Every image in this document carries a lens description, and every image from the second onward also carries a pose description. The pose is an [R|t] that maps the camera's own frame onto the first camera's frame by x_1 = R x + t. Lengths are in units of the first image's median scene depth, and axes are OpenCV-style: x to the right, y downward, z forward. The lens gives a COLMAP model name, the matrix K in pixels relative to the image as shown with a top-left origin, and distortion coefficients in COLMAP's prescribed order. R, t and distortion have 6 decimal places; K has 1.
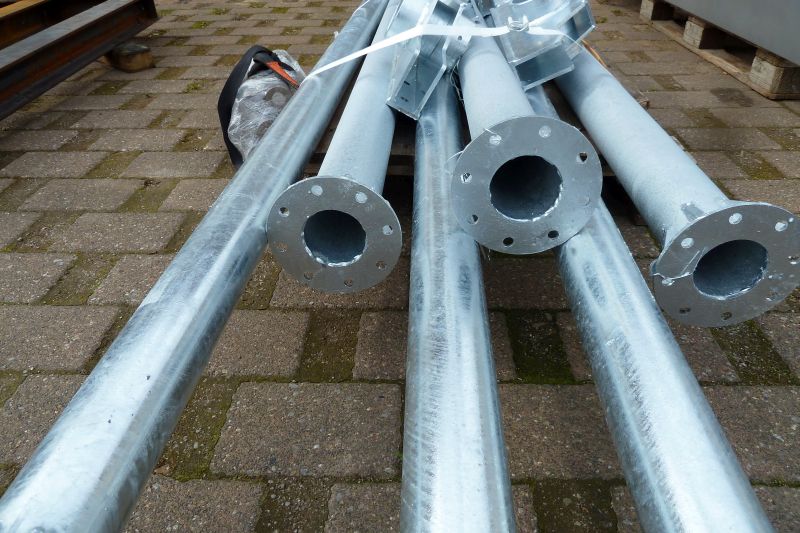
lens RADIAL K [[572.1, 0, 394.9], [0, 572.1, 267.2], [0, 0, 1]] dist [-0.032229, 0.010261]
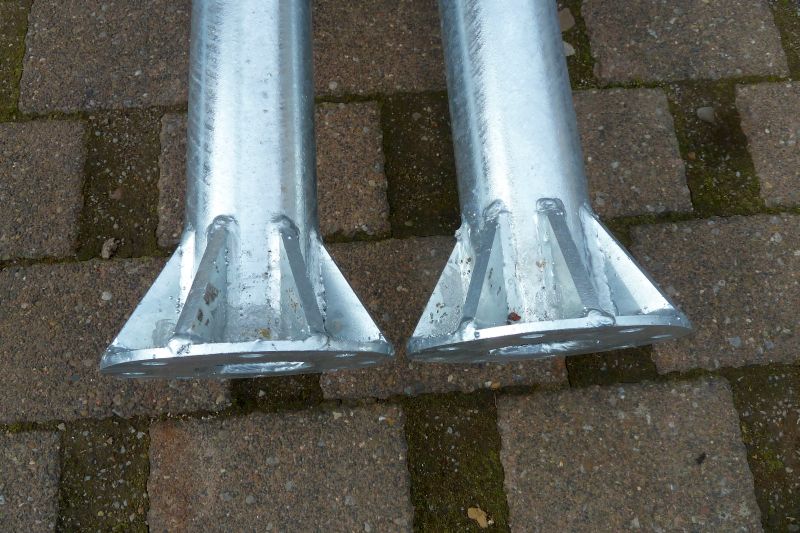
lens RADIAL K [[565.9, 0, 394.4], [0, 565.9, 258.7], [0, 0, 1]] dist [-0.032078, 0.003622]
pose [[0.992088, -0.093073, 0.084255, 0.150724], [0.016941, 0.764223, 0.644730, -0.012065], [-0.124396, -0.638202, 0.759753, 0.124873]]
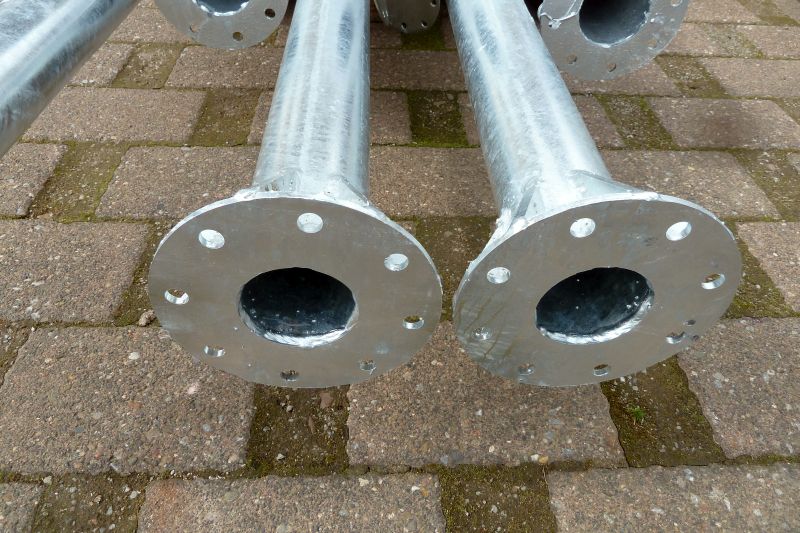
lens RADIAL K [[572.1, 0, 394.9], [0, 572.1, 267.2], [0, 0, 1]] dist [-0.032229, 0.010261]
pose [[0.995642, -0.011980, 0.092480, 0.098102], [-0.004437, 0.984505, 0.175302, 0.263660], [-0.093147, -0.174949, 0.980161, -0.030266]]
